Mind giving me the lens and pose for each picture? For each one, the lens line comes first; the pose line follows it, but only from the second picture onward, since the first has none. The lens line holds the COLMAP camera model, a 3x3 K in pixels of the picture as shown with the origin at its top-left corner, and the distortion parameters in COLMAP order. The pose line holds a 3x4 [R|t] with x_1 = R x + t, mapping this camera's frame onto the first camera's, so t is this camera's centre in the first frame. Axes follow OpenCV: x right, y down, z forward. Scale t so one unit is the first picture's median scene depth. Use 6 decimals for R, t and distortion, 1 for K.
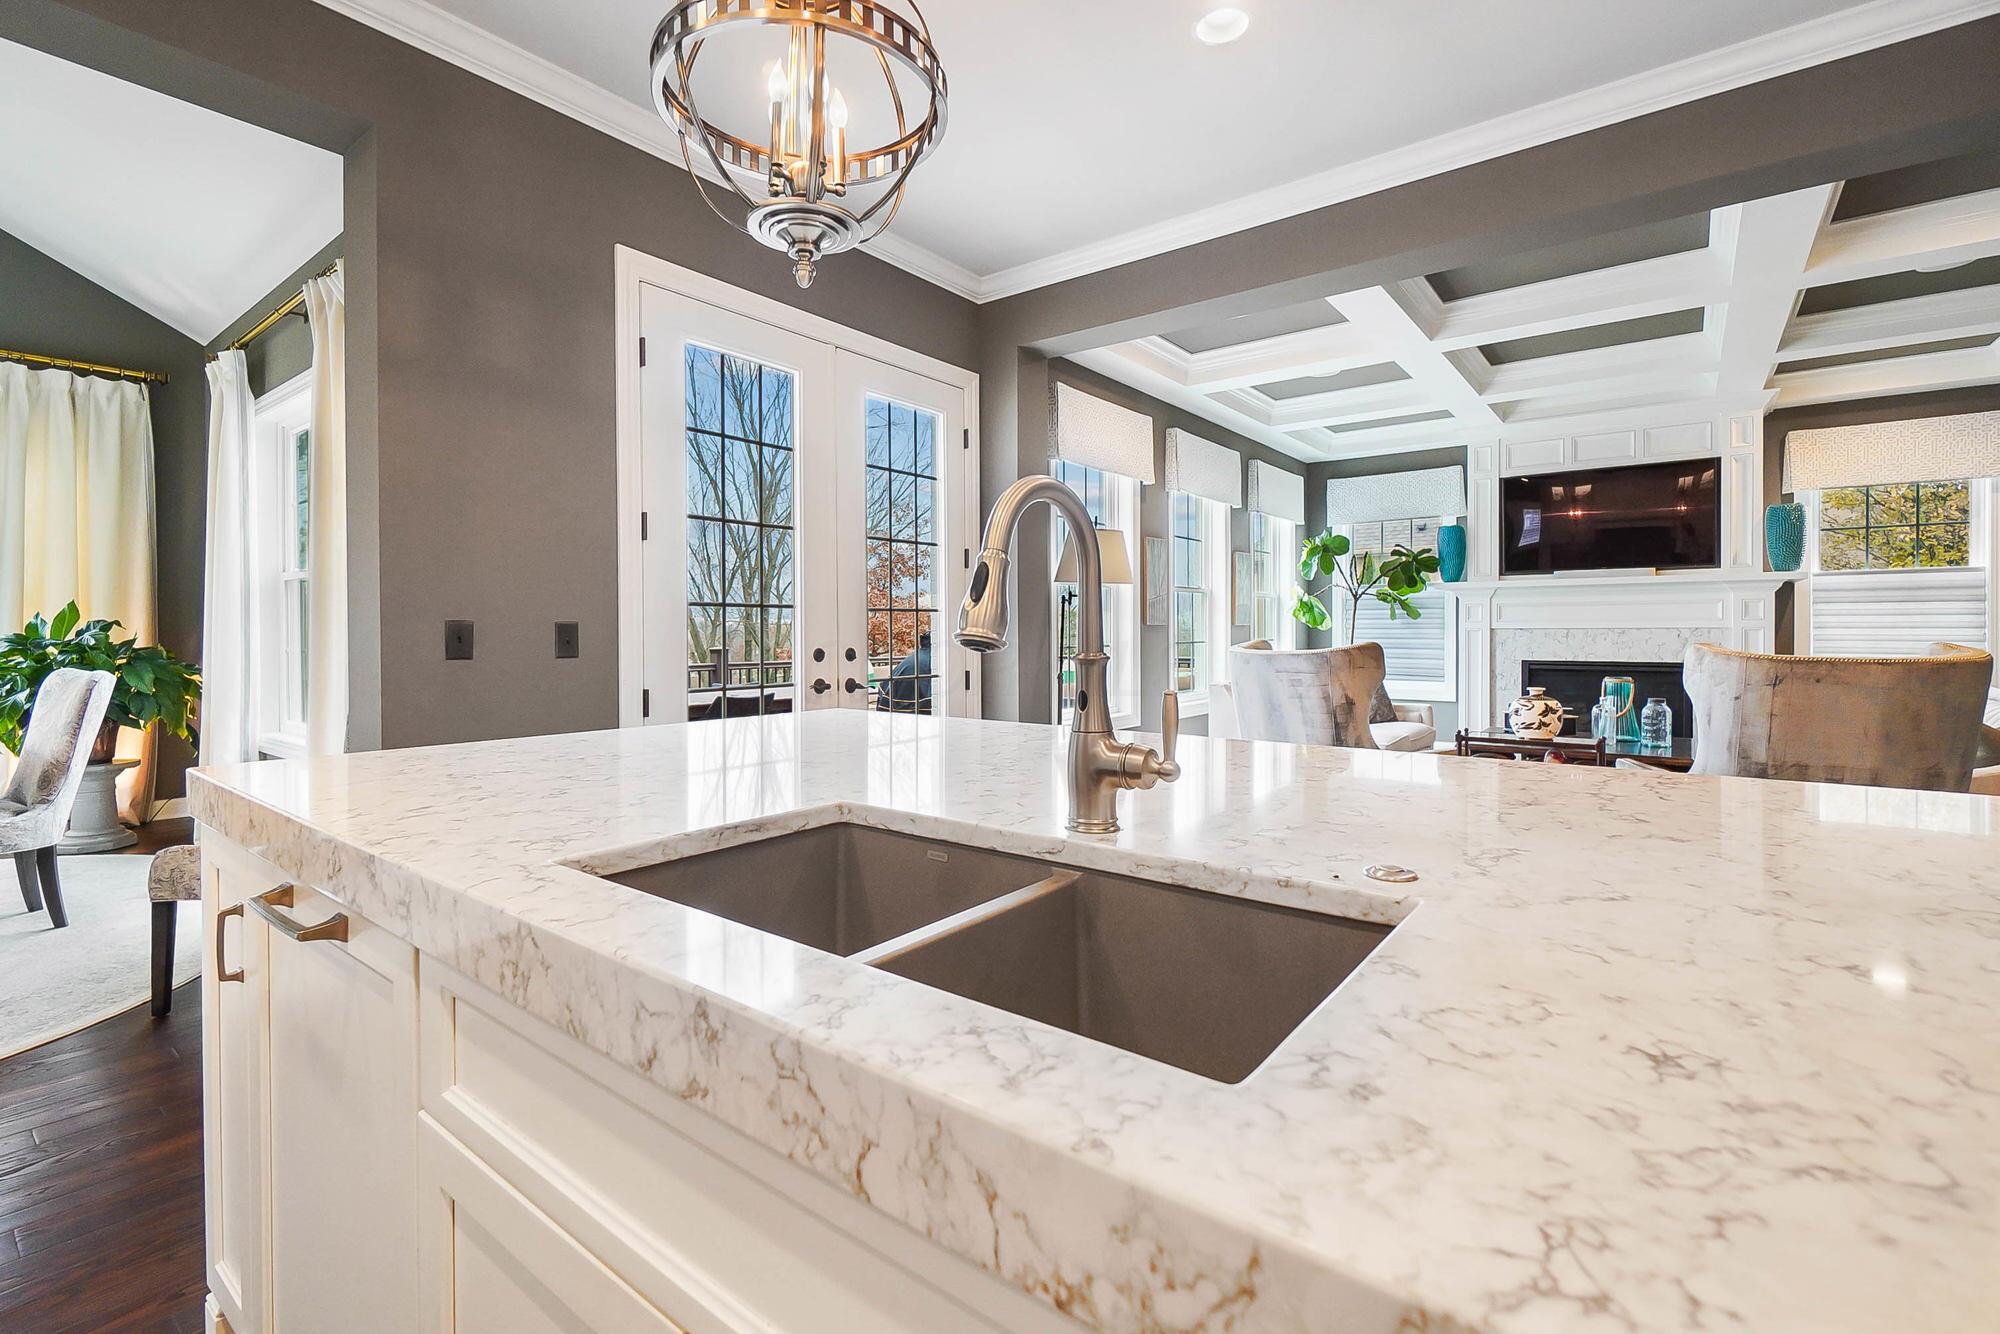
lens RADIAL K [[884.6, 0, 997.0], [0, 884.6, 636.4], [0, 0, 1]] dist [0.001013, -0.000716]
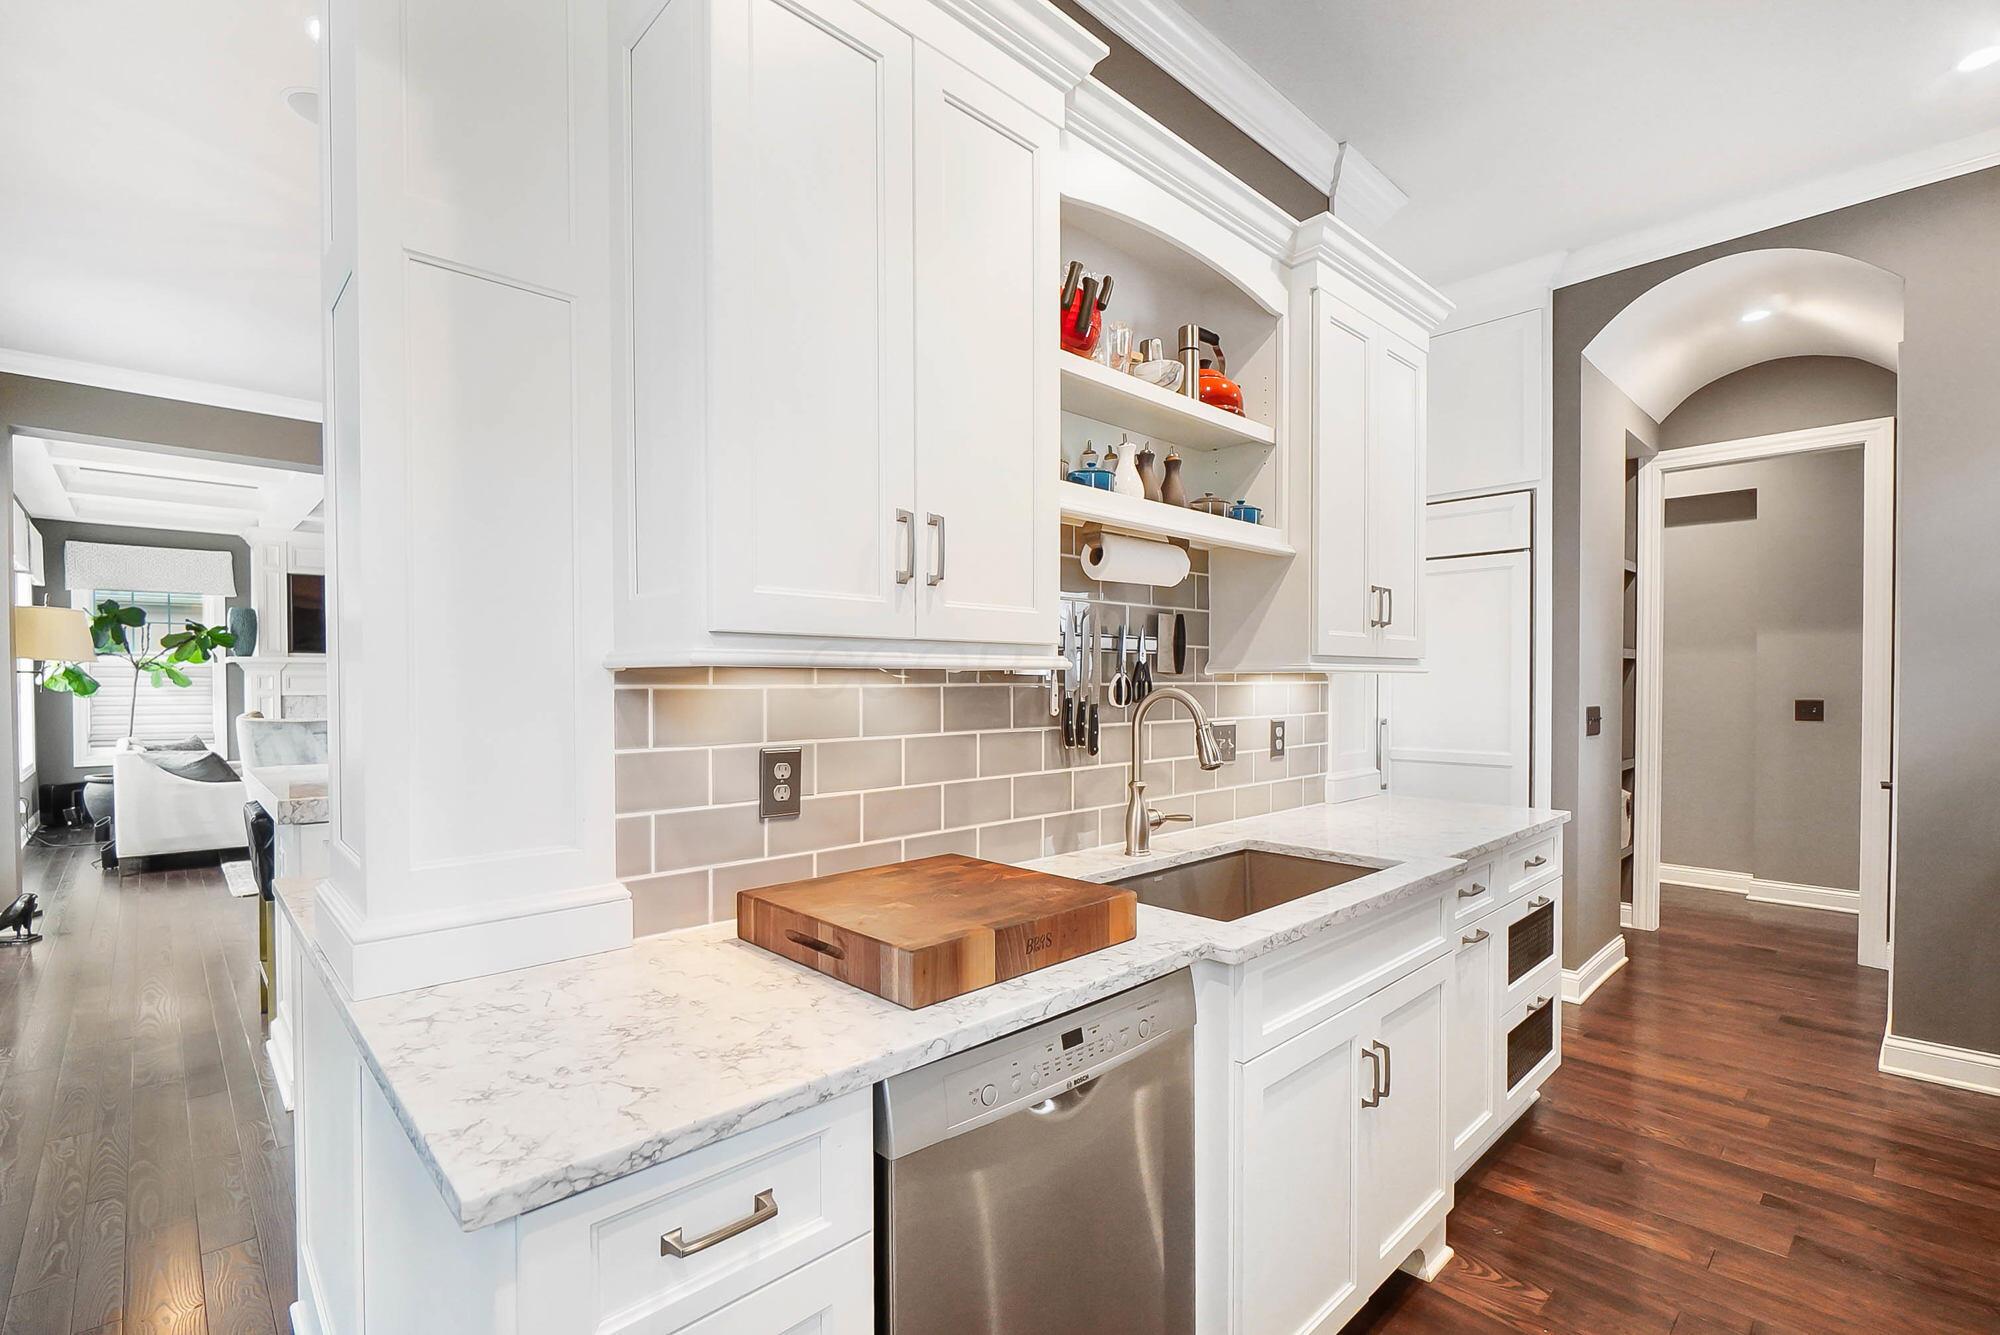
lens RADIAL K [[900.3, 0, 1007.5], [0, 900.3, 691.3], [0, 0, 1]] dist [-0.001669, -0.000719]
pose [[0.147344, -0.010701, 0.989027, -0.614155], [0.008506, 0.999918, 0.009552, -0.021539], [-0.989049, 0.007005, 0.147423, -0.201349]]
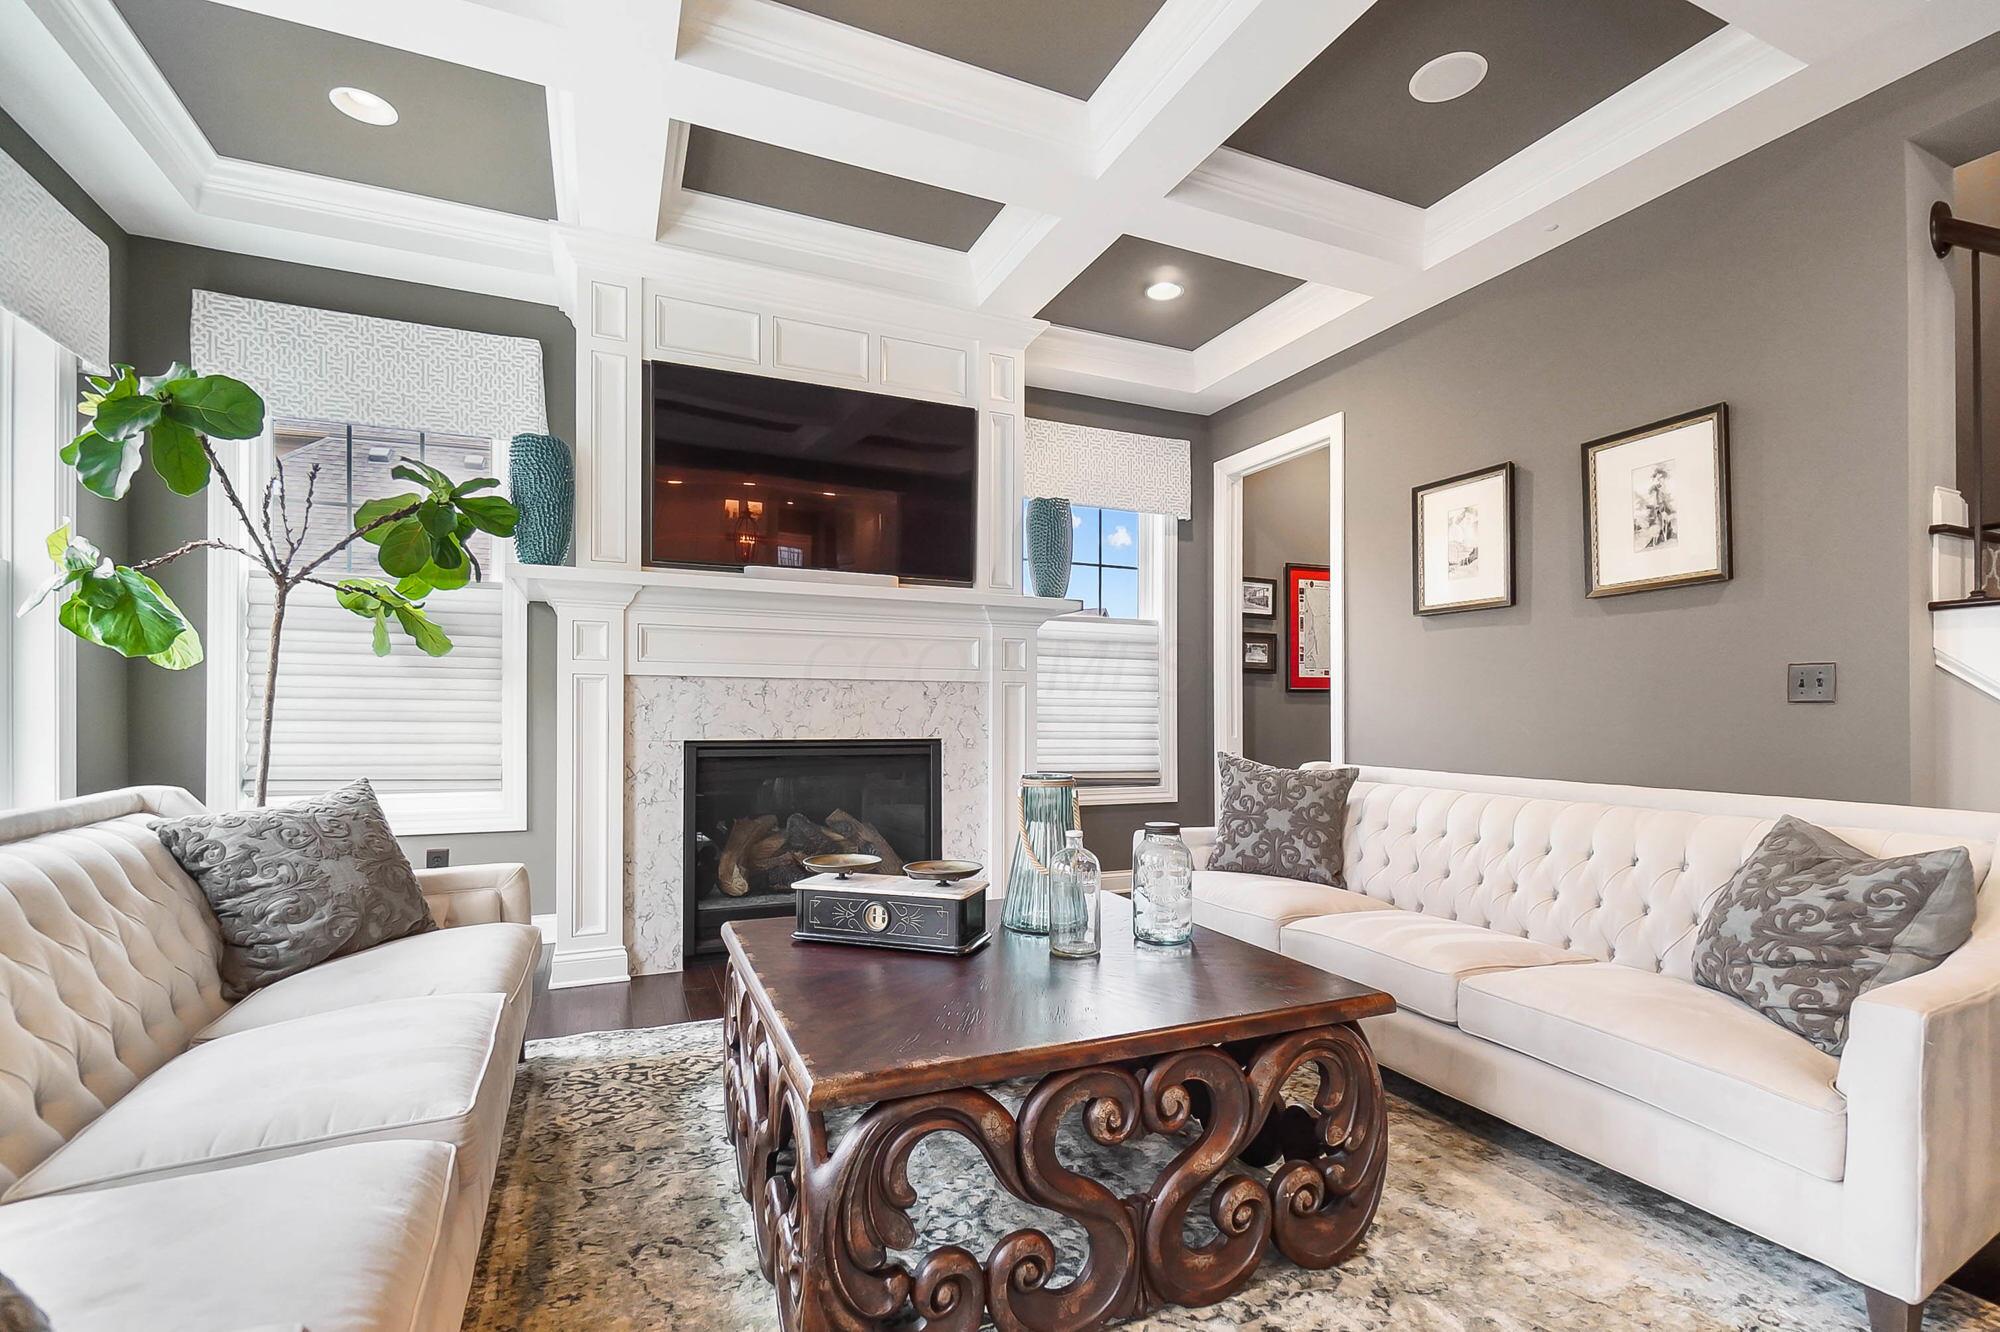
lens RADIAL K [[898.8, 0, 1011.1], [0, 898.8, 713.1], [0, 0, 1]] dist [-0.001823, -0.000669]
pose [[0.472449, 0.005745, 0.881339, 0.278578], [-0.000254, 0.999980, -0.006382, 0.017092], [-0.881358, 0.002792, 0.472441, 0.705554]]
